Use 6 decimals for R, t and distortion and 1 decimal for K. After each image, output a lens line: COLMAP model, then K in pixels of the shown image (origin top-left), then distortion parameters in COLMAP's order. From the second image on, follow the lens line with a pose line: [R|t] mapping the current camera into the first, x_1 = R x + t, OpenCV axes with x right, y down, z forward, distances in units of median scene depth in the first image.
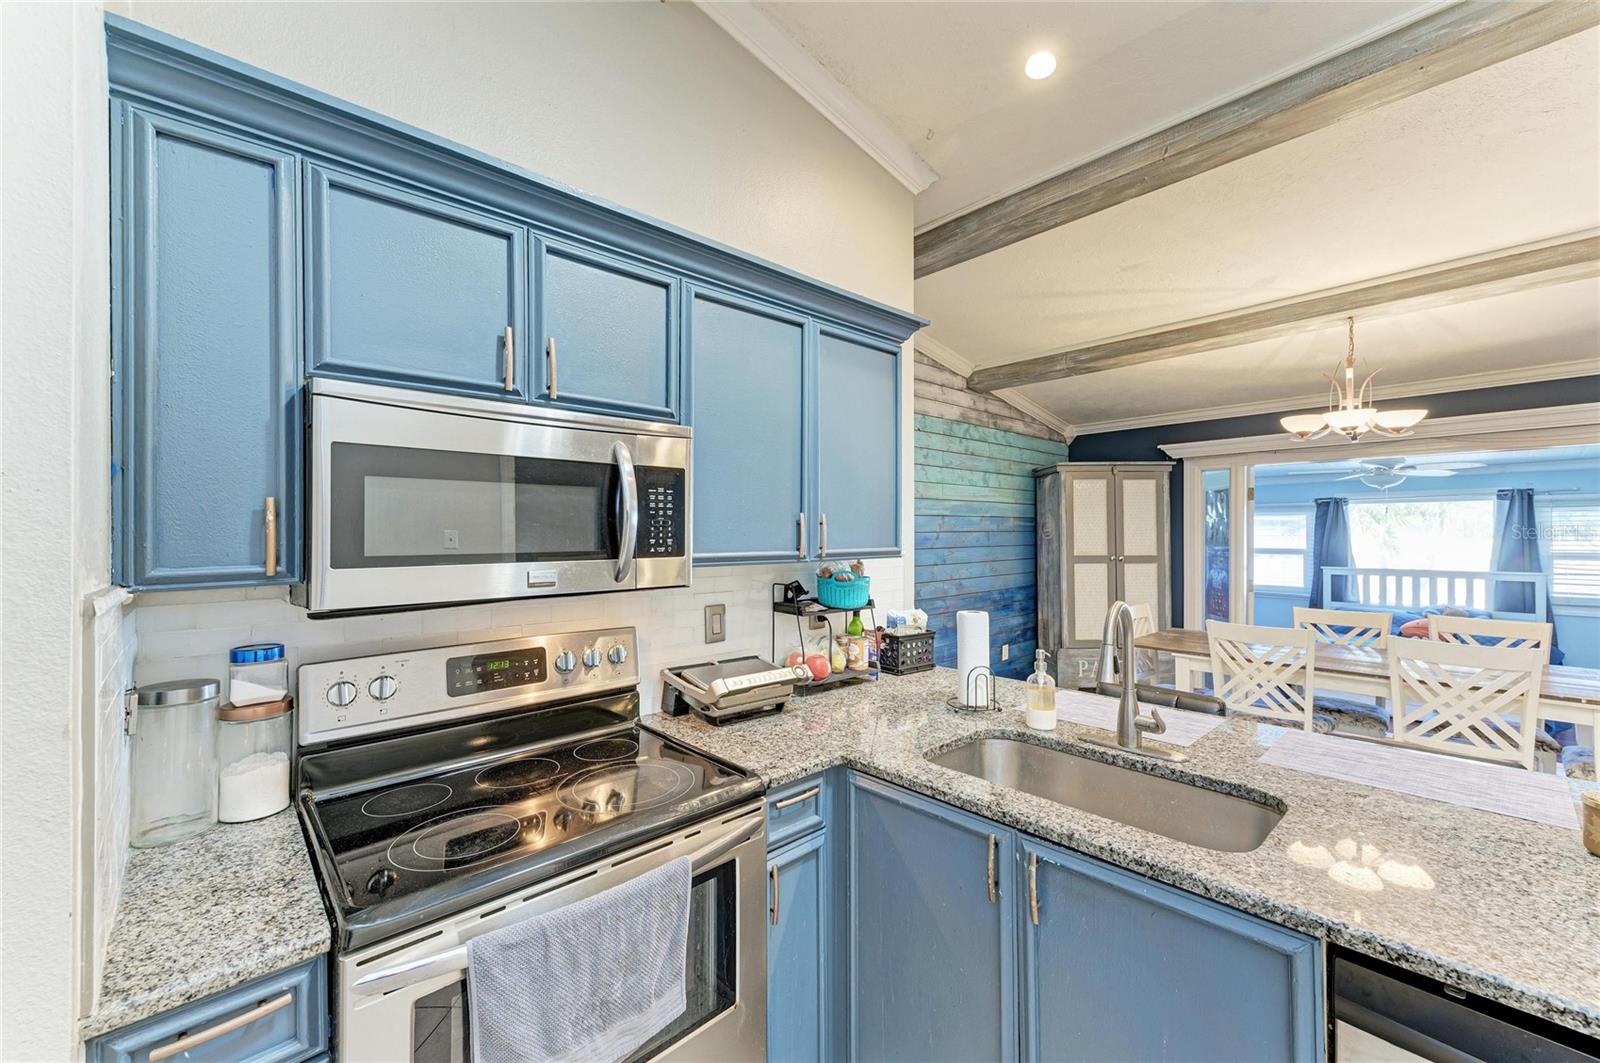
lens RADIAL K [[635.1, 0, 788.2], [0, 635.1, 529.1], [0, 0, 1]] dist [0.015539, -0.001006]
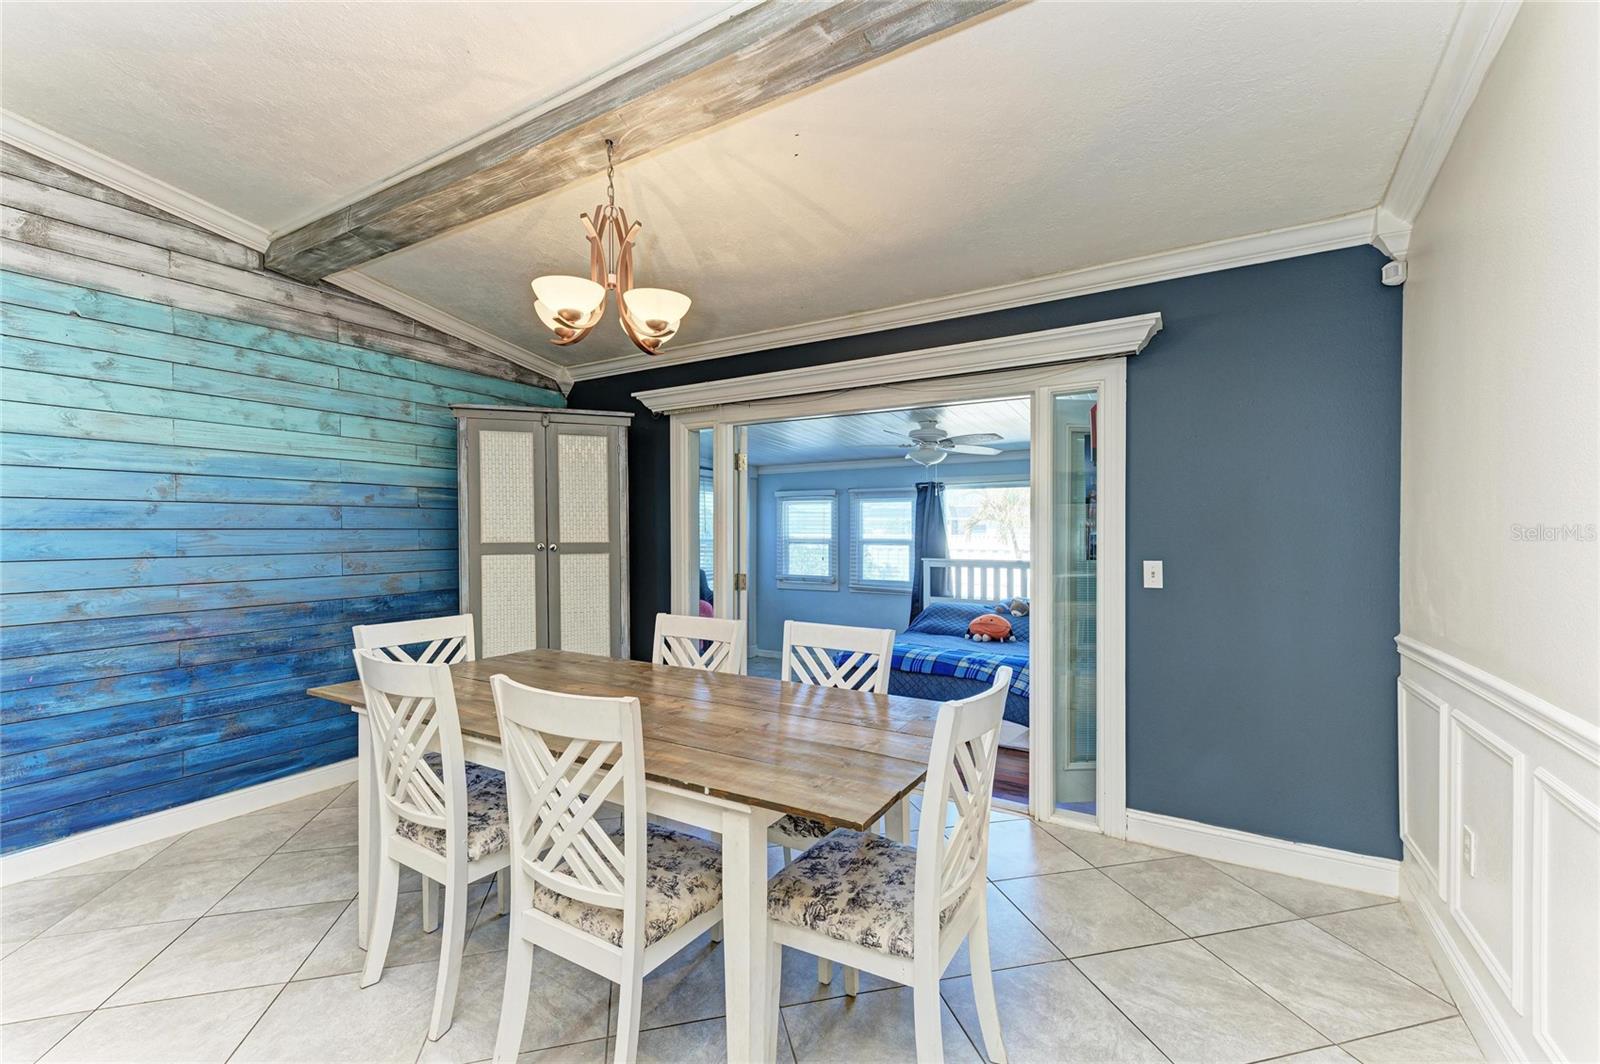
lens RADIAL K [[667.2, 0, 803.2], [0, 667.2, 528.7], [0, 0, 1]] dist [-0.000753, -0.000967]
pose [[0.954217, 0.003984, 0.299088, 0.561006], [-0.004542, 0.999989, 0.001170, 0.023879], [-0.299080, -0.002475, 0.954225, 0.223213]]
